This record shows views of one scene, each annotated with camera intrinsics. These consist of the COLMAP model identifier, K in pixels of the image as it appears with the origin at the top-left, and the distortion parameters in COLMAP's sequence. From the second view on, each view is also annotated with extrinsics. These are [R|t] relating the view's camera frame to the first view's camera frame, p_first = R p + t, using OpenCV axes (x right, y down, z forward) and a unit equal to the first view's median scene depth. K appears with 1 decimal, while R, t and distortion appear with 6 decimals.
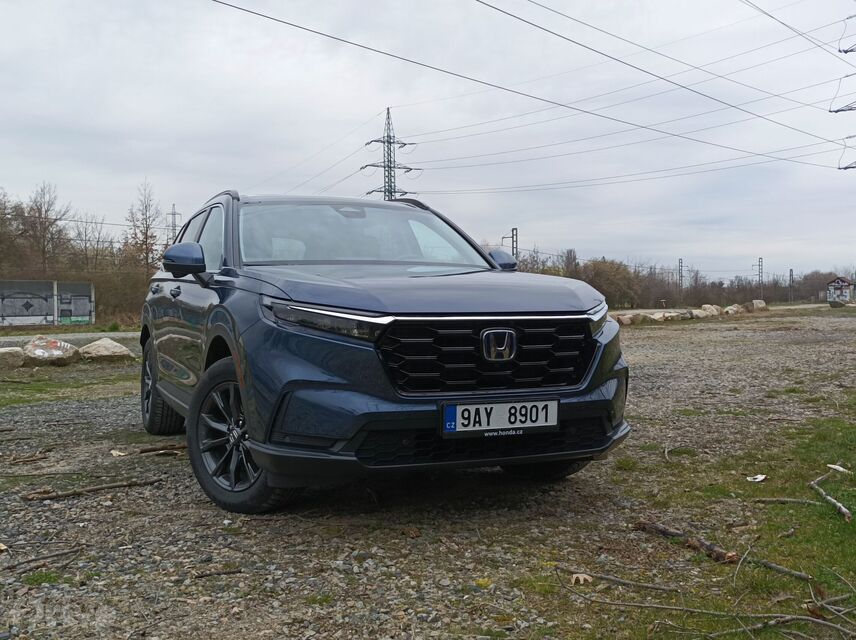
lens RADIAL K [[911.5, 0, 428.0], [0, 911.5, 320.0], [0, 0, 1]] dist [0.038896, 0.001266]
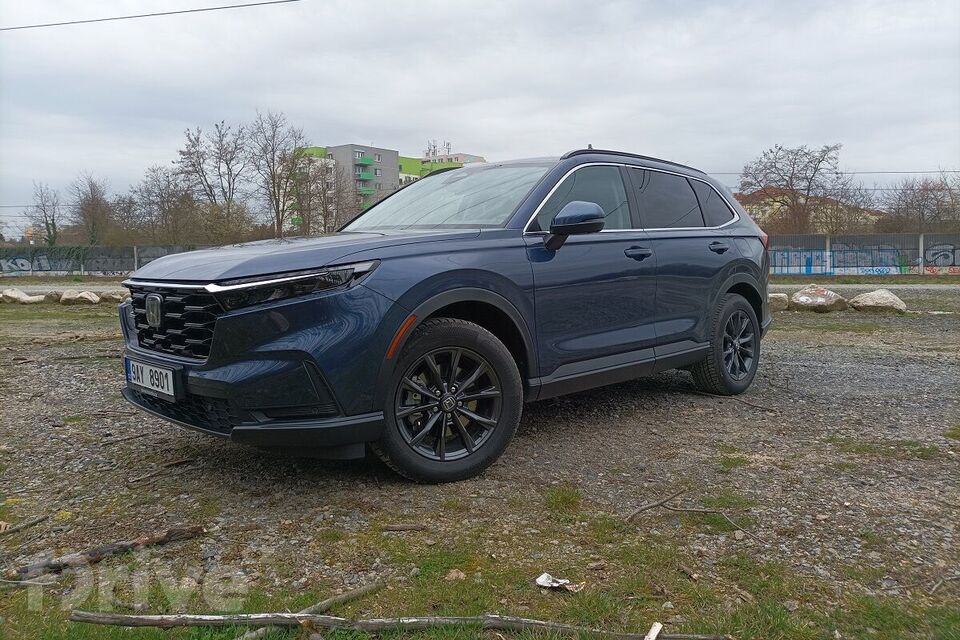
lens RADIAL K [[719.8, 0, 482.7], [0, 719.8, 270.6], [0, 0, 1]] dist [0.028136, -0.013027]
pose [[0.361764, 0.020679, -0.932041, 0.865080], [-0.013441, 0.999766, 0.016965, -0.033008], [0.932173, 0.006391, 0.361957, 0.902539]]
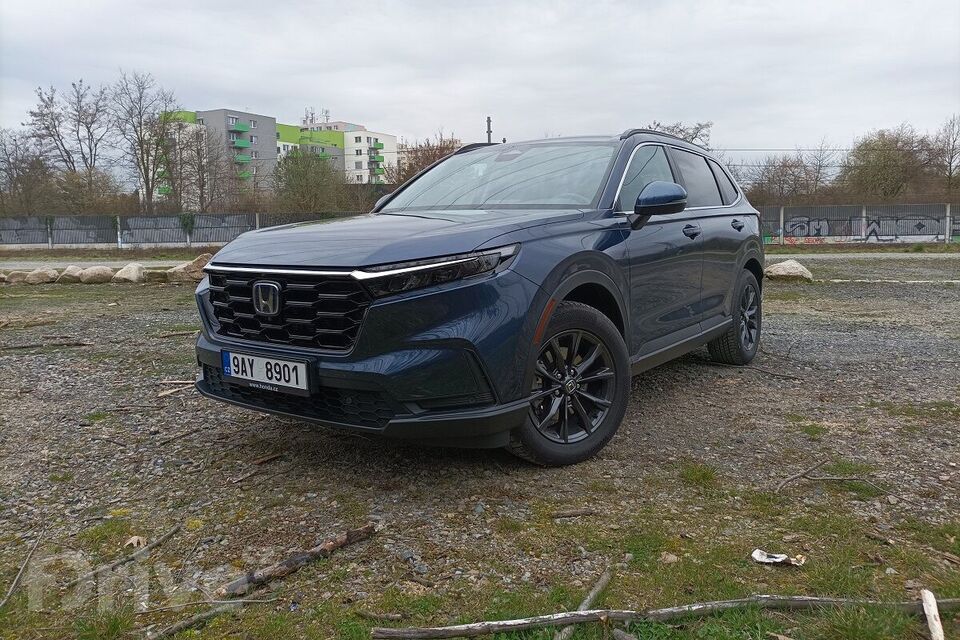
lens RADIAL K [[719.8, 0, 482.7], [0, 719.8, 270.6], [0, 0, 1]] dist [0.028136, -0.013027]
pose [[0.515347, 0.052547, -0.855369, 0.744561], [-0.010940, 0.998440, 0.054745, -0.041088], [0.856912, -0.018855, 0.515118, 0.685161]]
